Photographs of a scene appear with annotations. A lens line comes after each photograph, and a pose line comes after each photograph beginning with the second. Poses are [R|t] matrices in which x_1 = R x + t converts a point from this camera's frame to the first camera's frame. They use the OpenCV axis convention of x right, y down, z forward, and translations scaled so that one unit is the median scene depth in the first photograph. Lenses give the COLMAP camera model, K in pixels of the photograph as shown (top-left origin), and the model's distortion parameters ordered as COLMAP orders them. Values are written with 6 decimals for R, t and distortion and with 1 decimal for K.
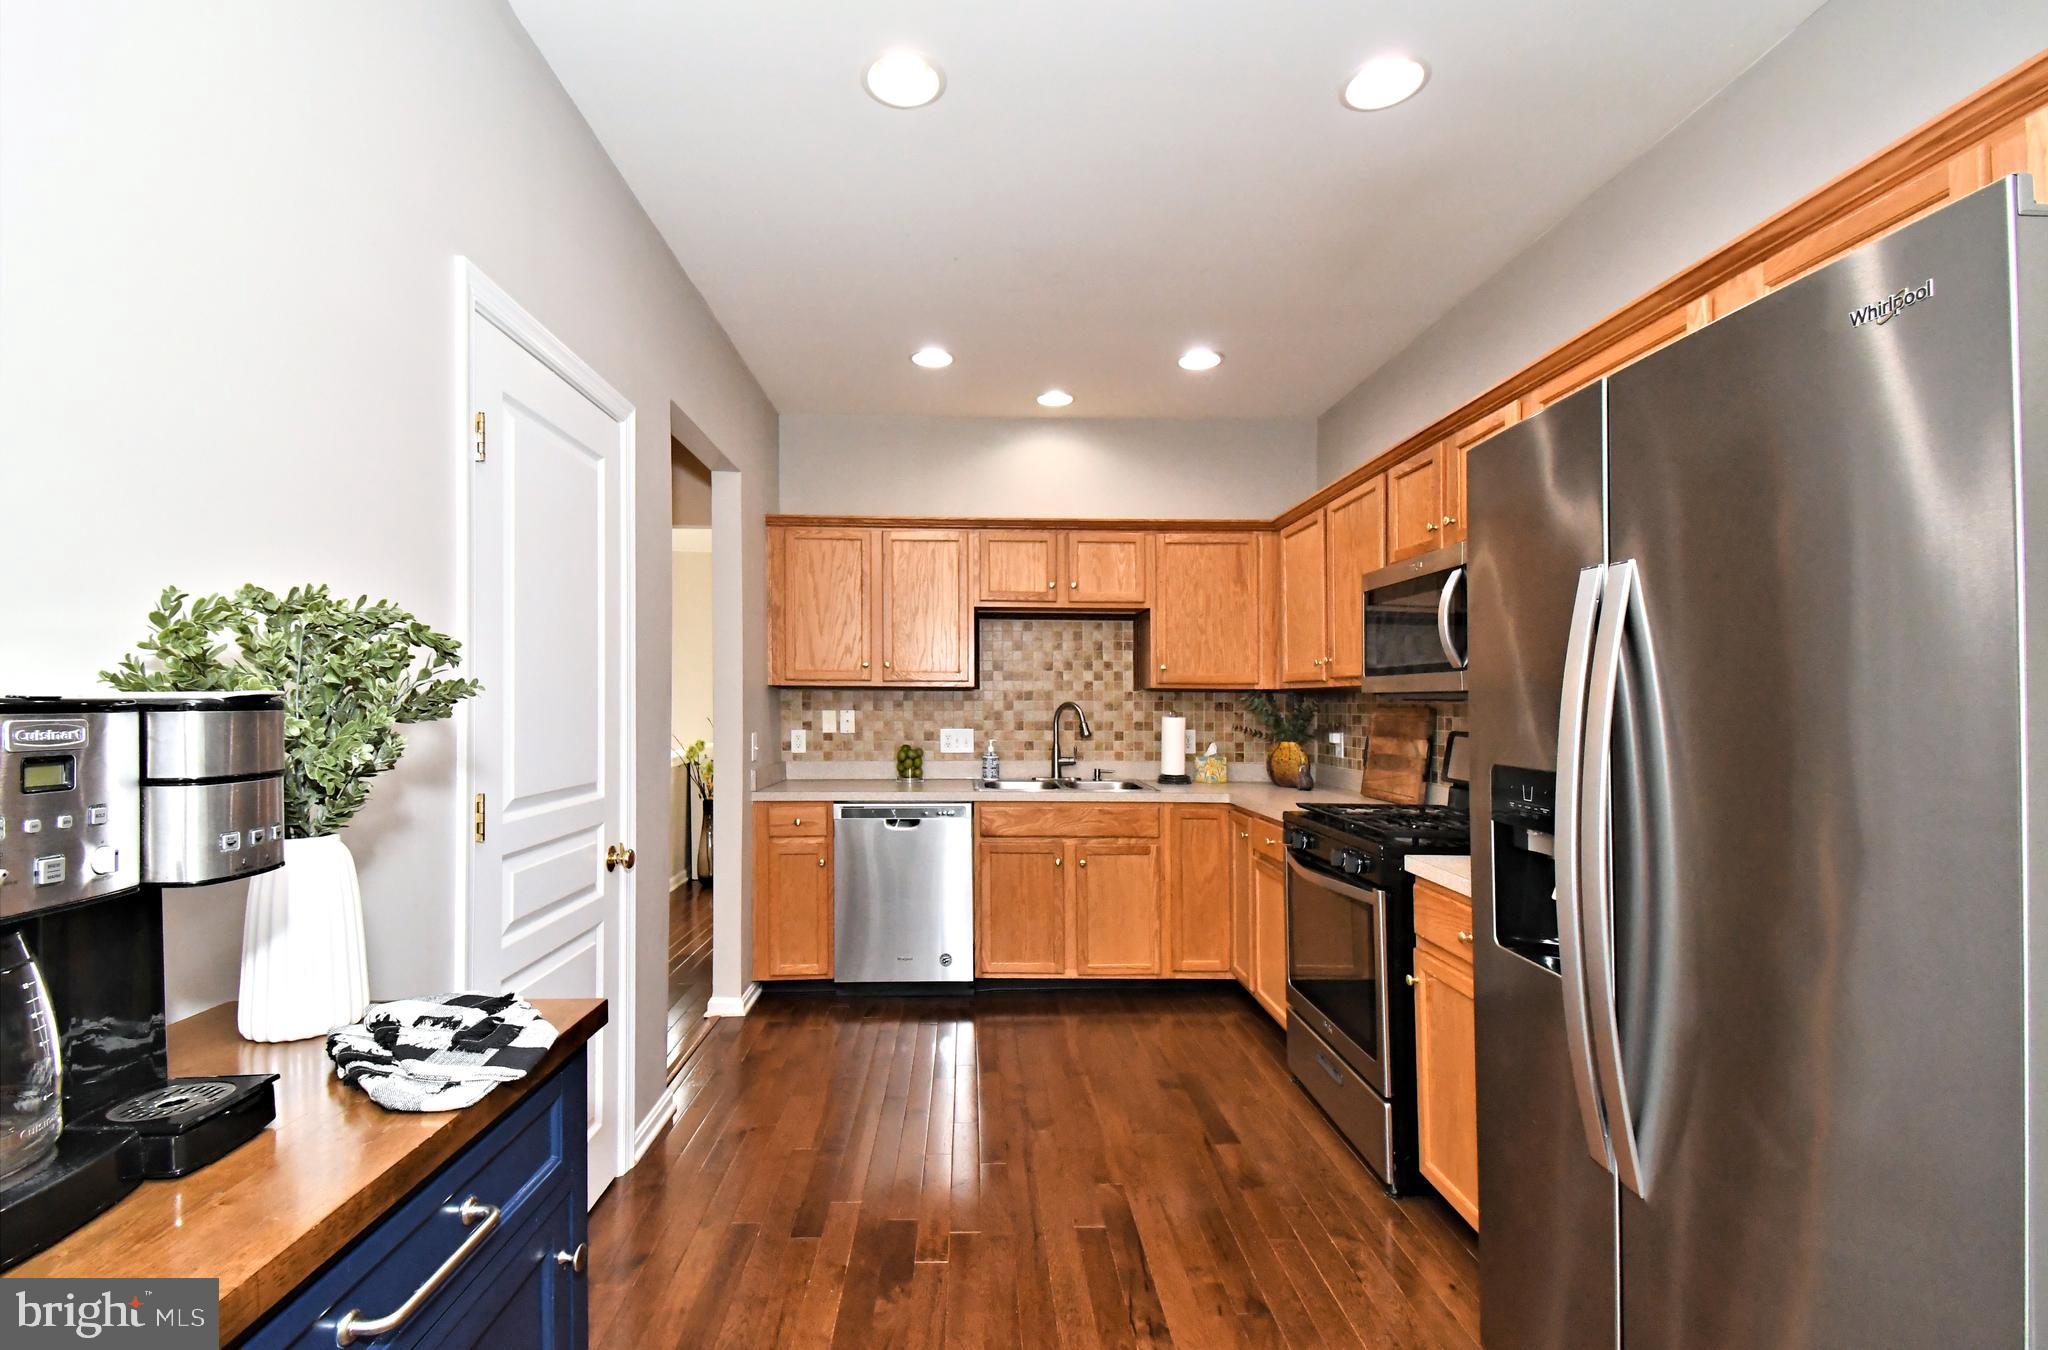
lens RADIAL K [[838.2, 0, 964.8], [0, 838.2, 659.7], [0, 0, 1]] dist [0.017637, -0.000002]
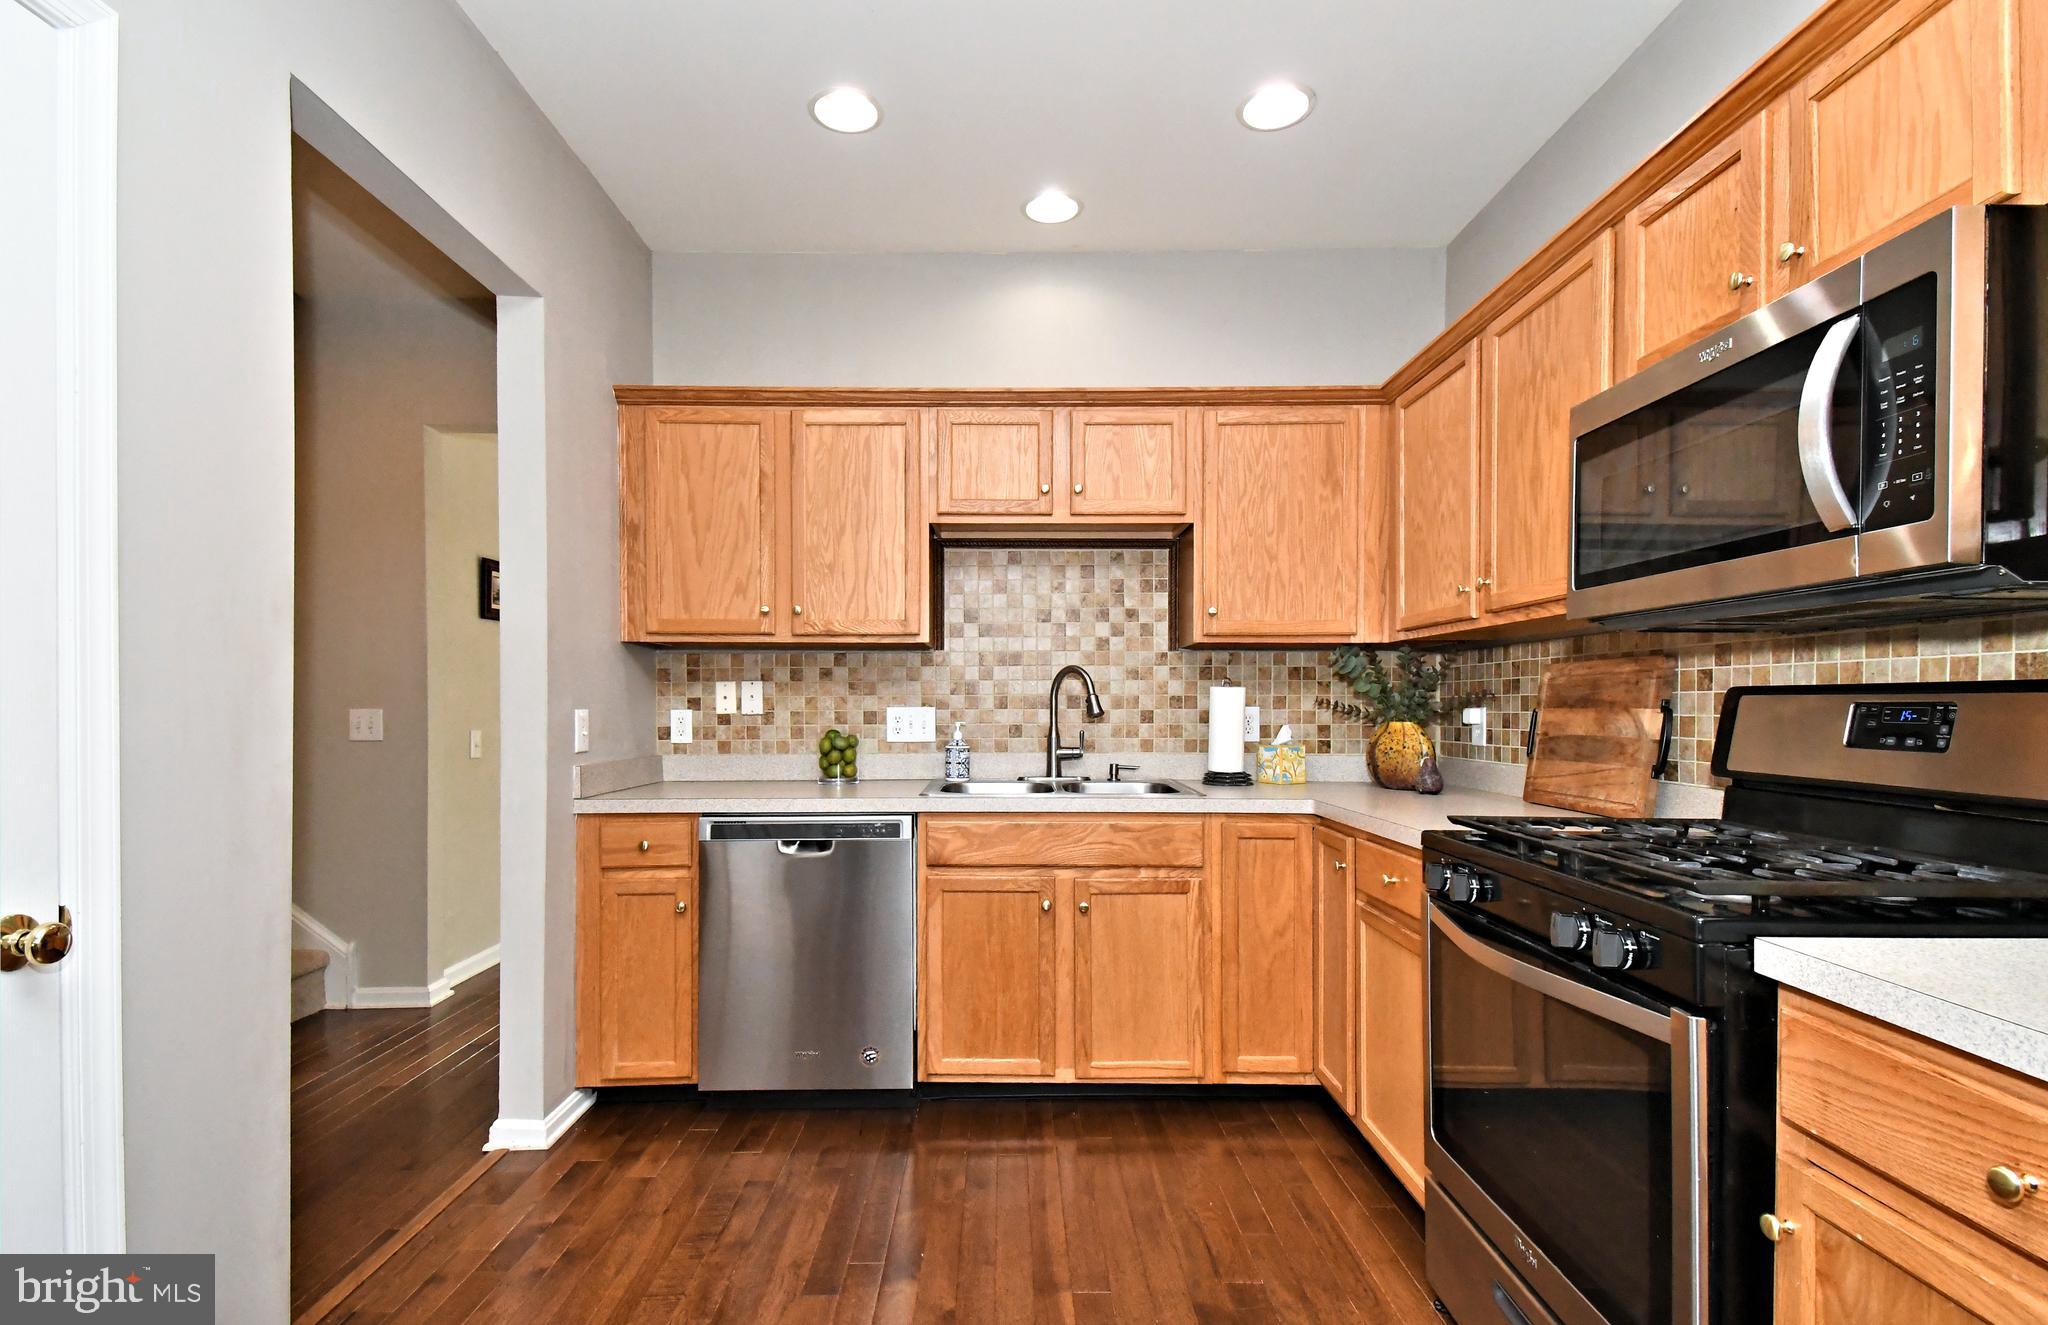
lens RADIAL K [[918.6, 0, 976.3], [0, 918.6, 704.5], [0, 0, 1]] dist [0.027517, -0.016203]
pose [[0.999741, -0.005011, -0.022212, 0.064376], [0.006226, 0.998469, 0.054964, 0.040998], [0.021903, -0.055088, 0.998241, 0.260388]]
